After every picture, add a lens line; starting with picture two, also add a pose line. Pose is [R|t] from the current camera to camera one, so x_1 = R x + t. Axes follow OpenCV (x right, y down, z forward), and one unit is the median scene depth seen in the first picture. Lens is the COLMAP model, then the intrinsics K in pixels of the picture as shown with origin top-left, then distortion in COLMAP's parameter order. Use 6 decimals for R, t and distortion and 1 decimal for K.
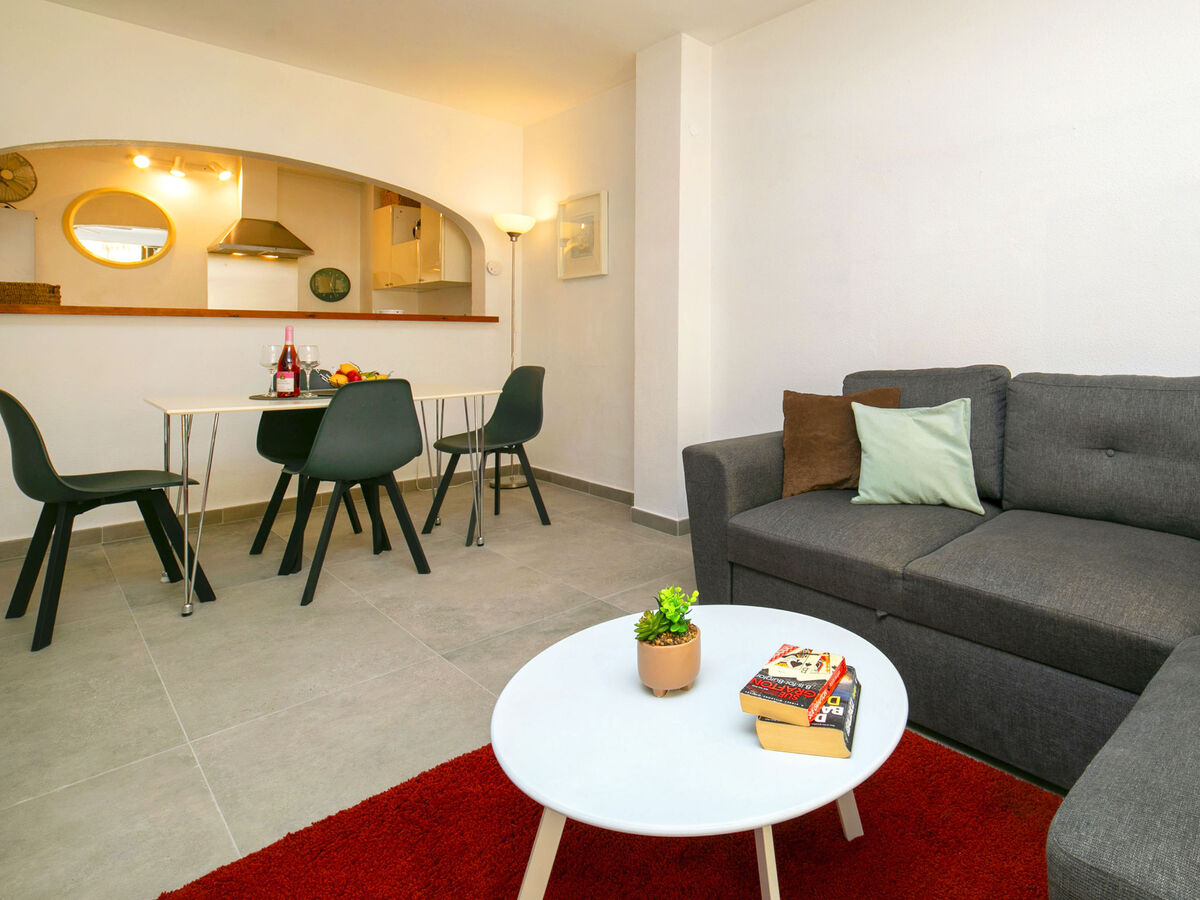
lens RADIAL K [[658.6, 0, 789.5], [0, 658.6, 333.6], [0, 0, 1]] dist [-0.012335, 0.003322]
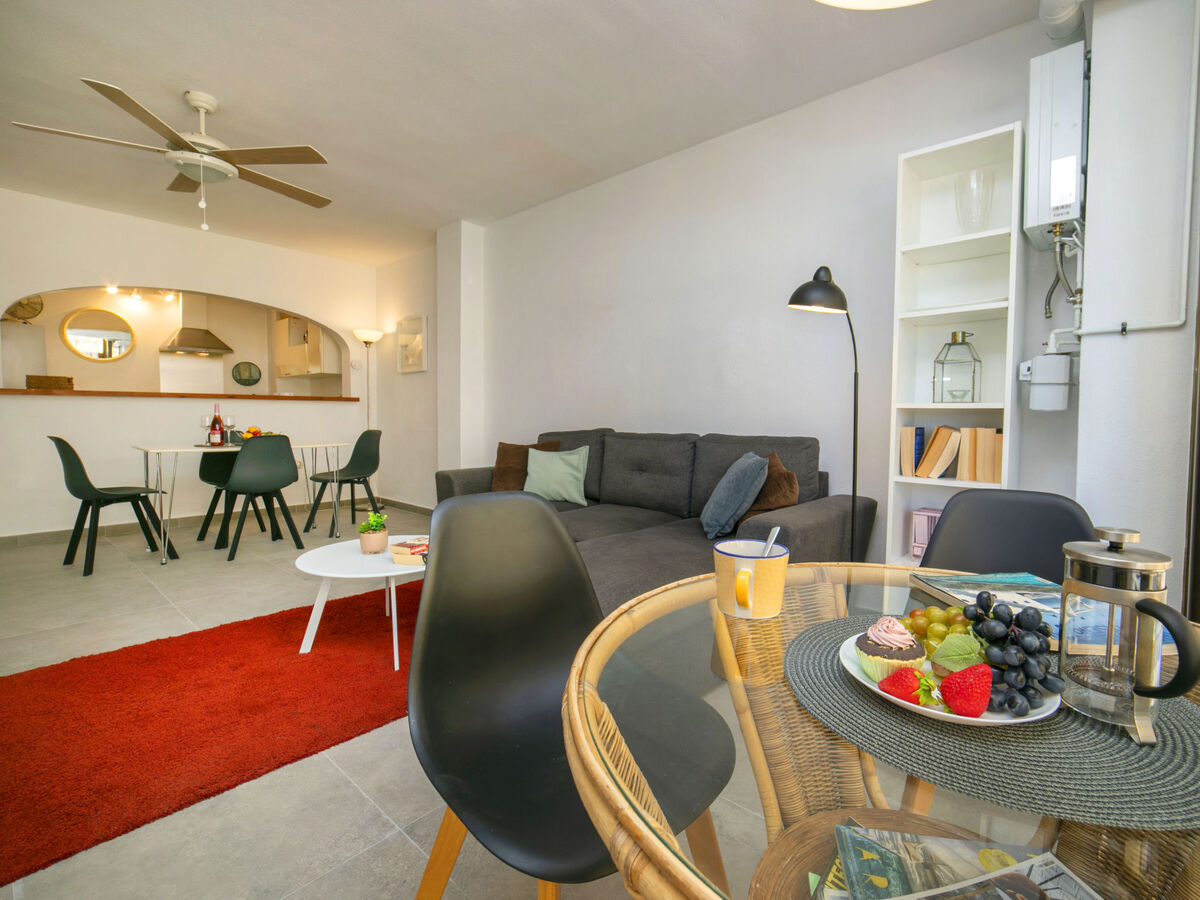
lens RADIAL K [[560.2, 0, 654.4], [0, 560.2, 437.8], [0, 0, 1]] dist [-0.005155, 0.001912]
pose [[0.999954, 0.006289, 0.007188, 0.316952], [-0.006632, 0.998786, 0.048811, -0.001880], [-0.006872, -0.048857, 0.998782, -0.403242]]
